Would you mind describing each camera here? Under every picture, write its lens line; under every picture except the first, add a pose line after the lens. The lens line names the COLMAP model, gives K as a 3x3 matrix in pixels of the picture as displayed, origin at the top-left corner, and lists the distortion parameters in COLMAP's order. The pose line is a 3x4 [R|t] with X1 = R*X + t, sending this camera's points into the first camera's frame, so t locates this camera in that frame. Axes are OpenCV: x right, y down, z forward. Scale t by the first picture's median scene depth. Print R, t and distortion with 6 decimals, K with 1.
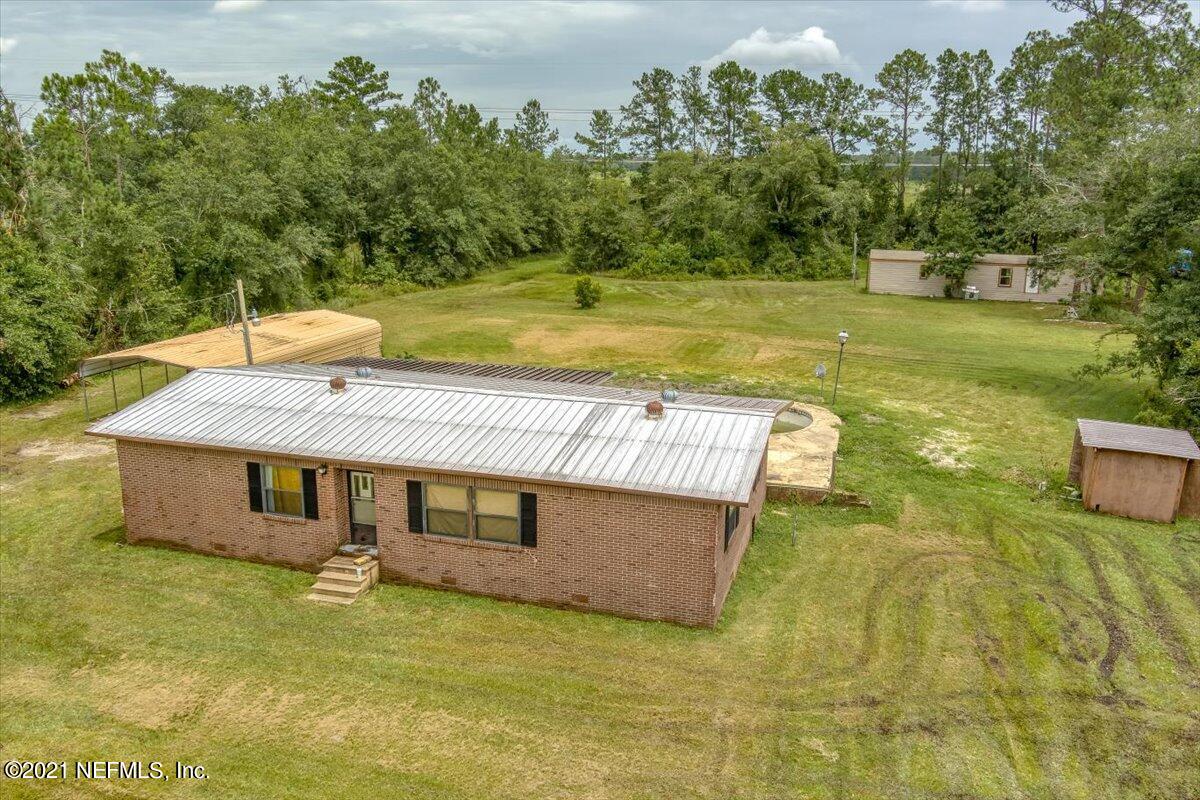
lens RADIAL K [[986.5, 0, 601.7], [0, 986.5, 398.7], [0, 0, 1]] dist [-0.070214, 0.002552]
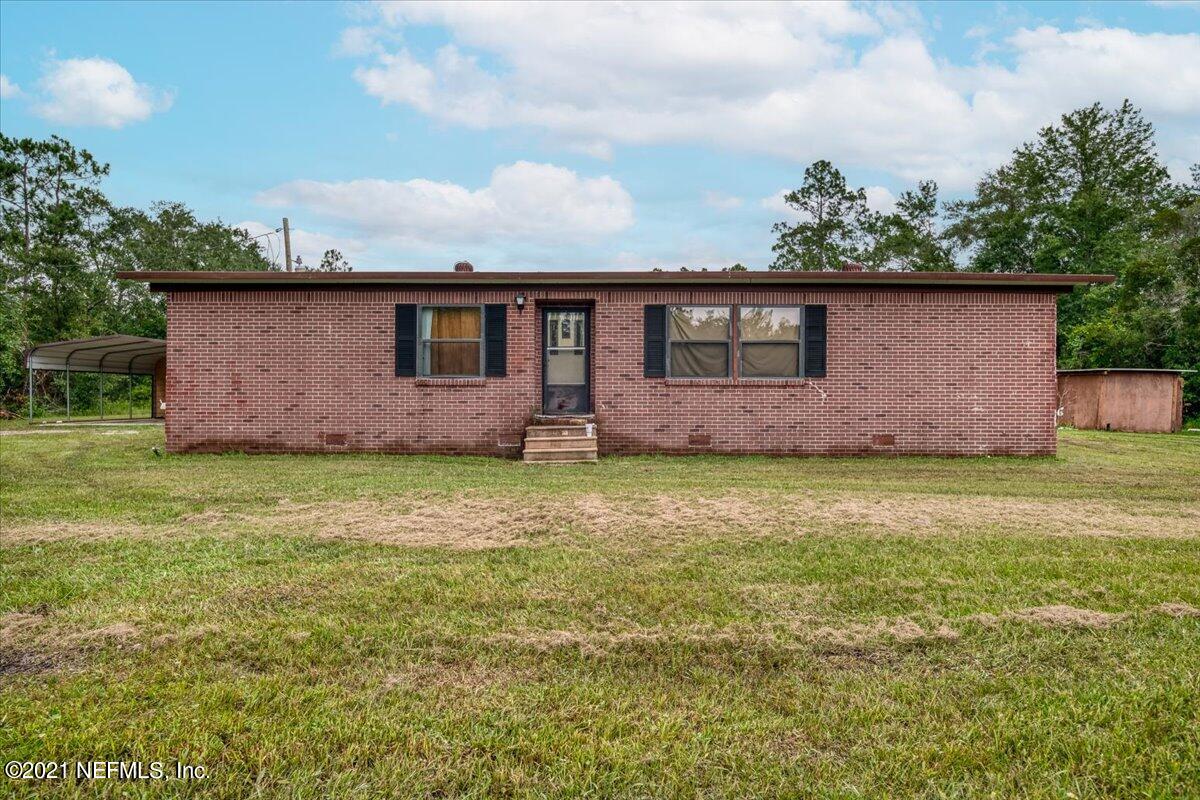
lens RADIAL K [[655.8, 0, 589.4], [0, 655.8, 395.4], [0, 0, 1]] dist [-0.000577, -0.002441]
pose [[0.956655, -0.003127, 0.291208, -0.321349], [0.071125, 0.972170, -0.223218, 0.216540], [-0.282406, 0.234255, 0.930254, 0.459583]]
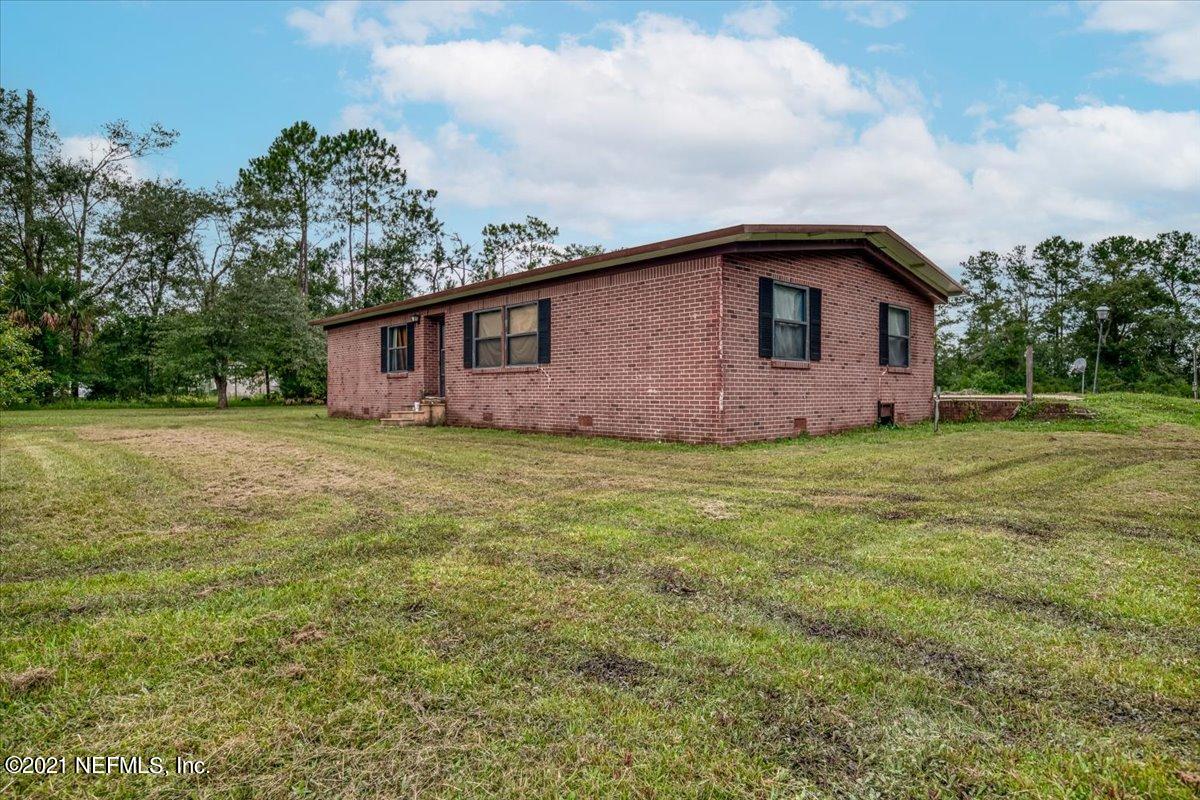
lens RADIAL K [[655.8, 0, 585.7], [0, 655.8, 394.5], [0, 0, 1]] dist [-0.000577, -0.002441]
pose [[0.857053, -0.005901, -0.515195, 0.209490], [-0.114057, 0.972953, -0.200883, 0.234985], [0.502445, 0.230929, 0.833199, 0.433702]]
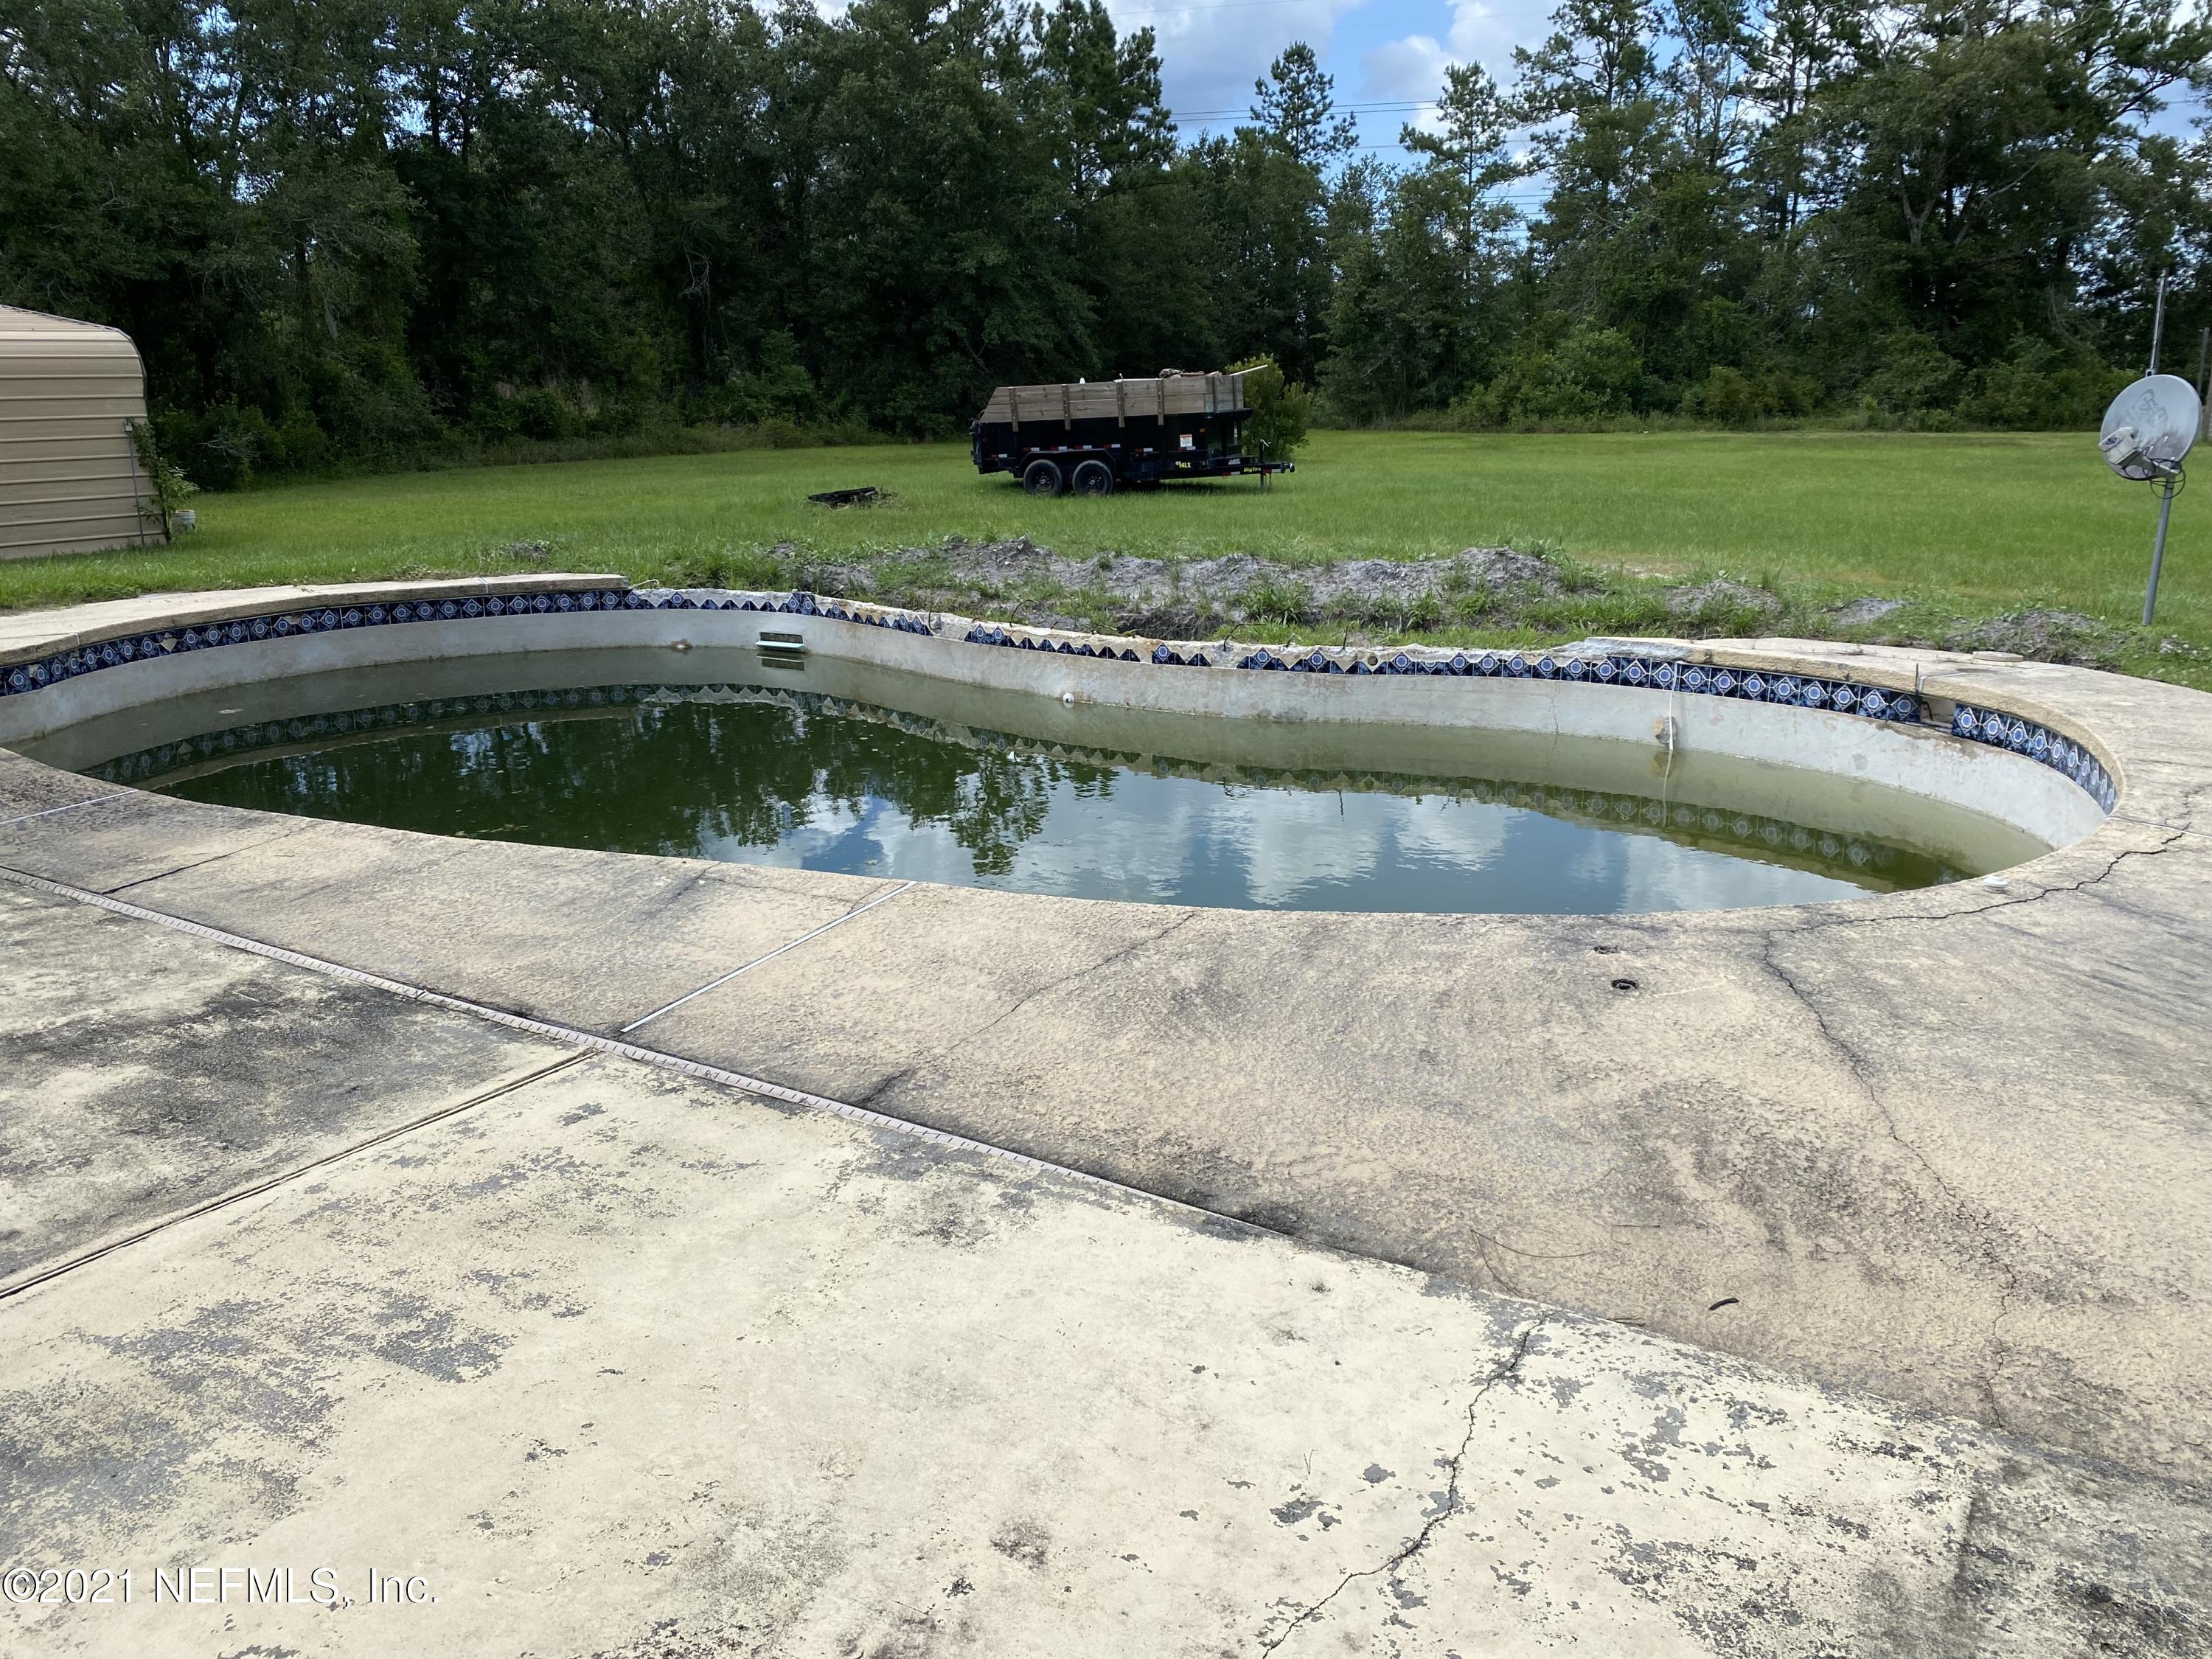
lens RADIAL K [[1707.9, 0, 1091.3], [0, 1707.9, 835.4], [0, 0, 1]] dist [0.002231, 0.002580]
pose [[0.961139, 0.048862, -0.271707, 0.241880], [-0.041989, 0.998635, 0.031056, 0.058736], [0.272854, -0.018440, 0.961879, 1.055969]]
